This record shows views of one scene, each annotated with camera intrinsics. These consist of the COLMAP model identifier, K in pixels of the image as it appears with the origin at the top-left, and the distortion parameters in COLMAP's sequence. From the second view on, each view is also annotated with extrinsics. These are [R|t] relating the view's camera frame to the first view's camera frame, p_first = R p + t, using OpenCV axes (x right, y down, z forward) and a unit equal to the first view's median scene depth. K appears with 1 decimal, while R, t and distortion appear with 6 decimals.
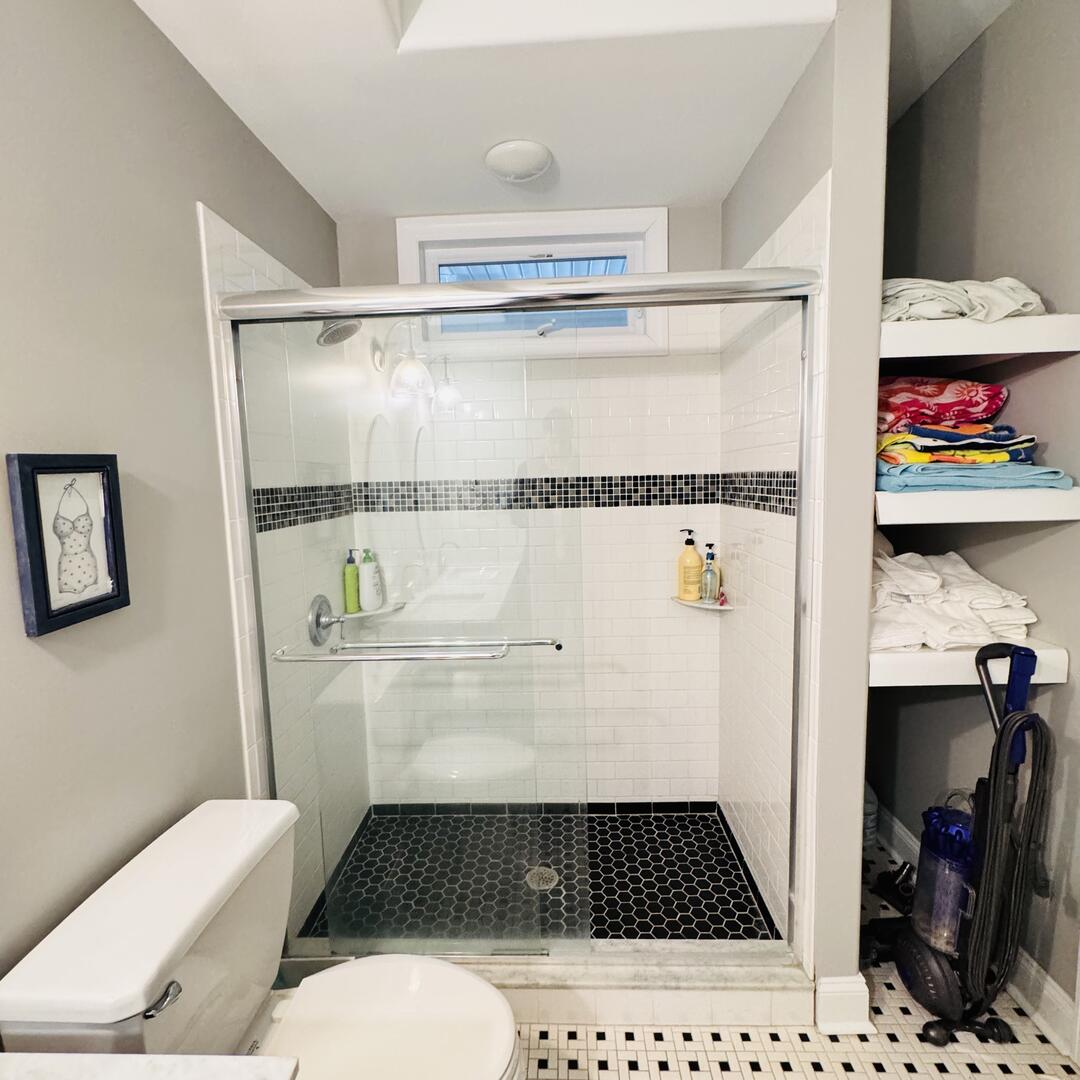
lens RADIAL K [[573.8, 0, 537.2], [0, 573.8, 542.5], [0, 0, 1]] dist [-0.002548, 0.000784]
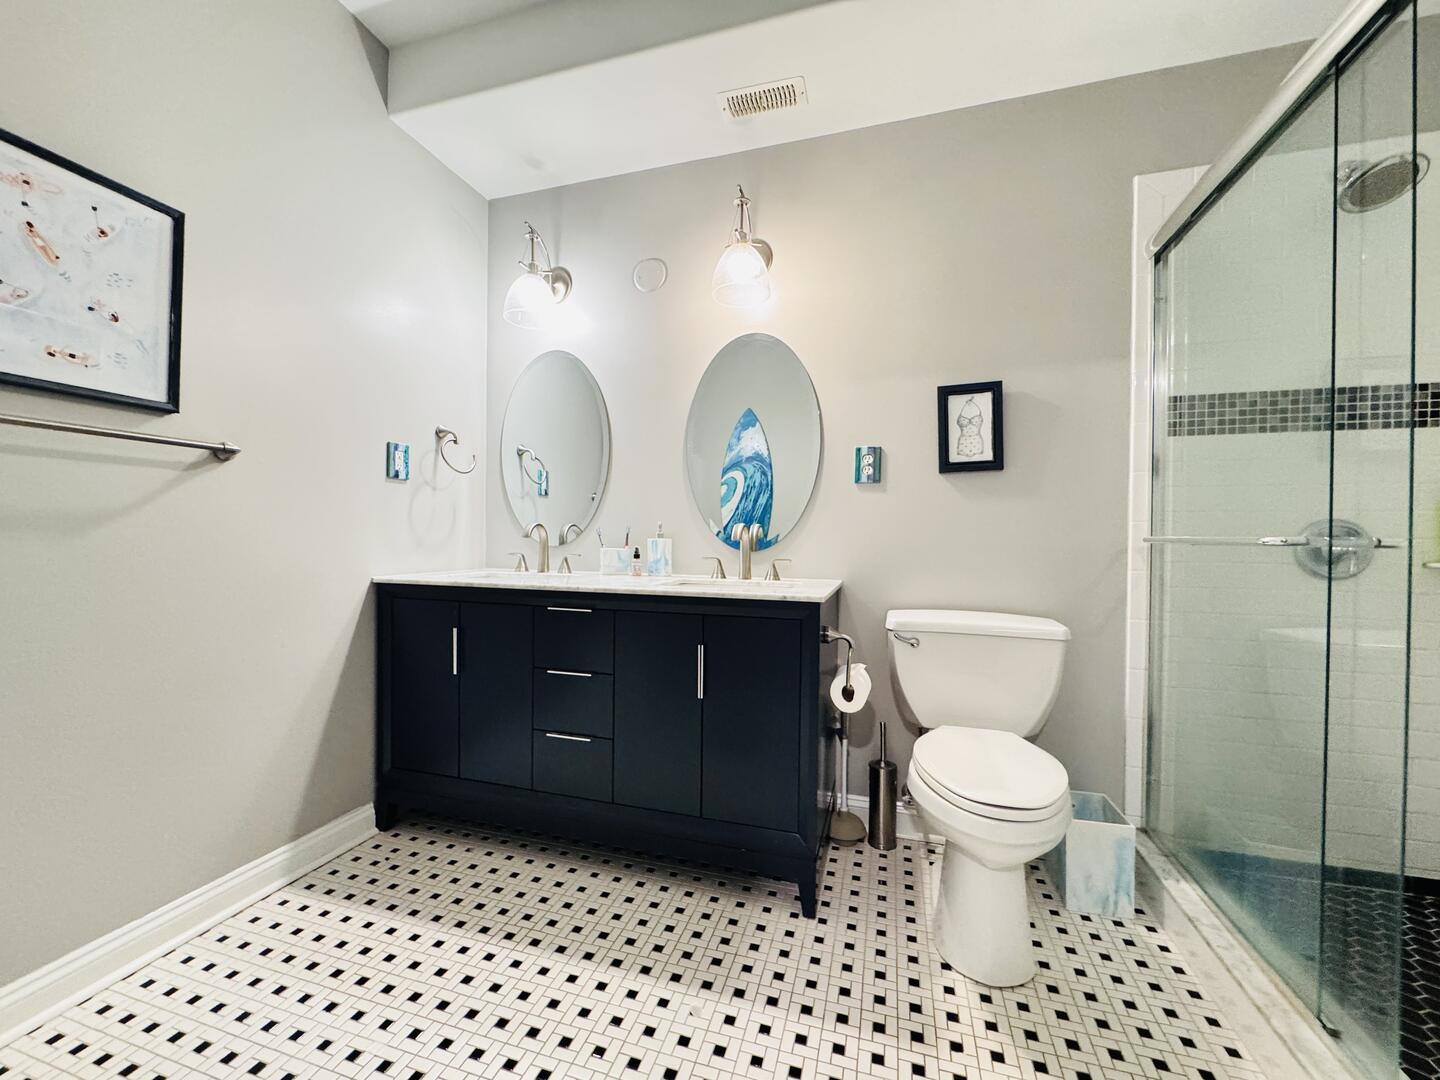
lens RADIAL K [[573.6, 0, 717.8], [0, 573.6, 541.5], [0, 0, 1]] dist [-0.002564, 0.000105]
pose [[-0.240489, 0.248914, -0.938193, 1.260957], [-0.056101, 0.961380, 0.269446, -0.107871], [0.969029, 0.117433, -0.217237, 0.617064]]
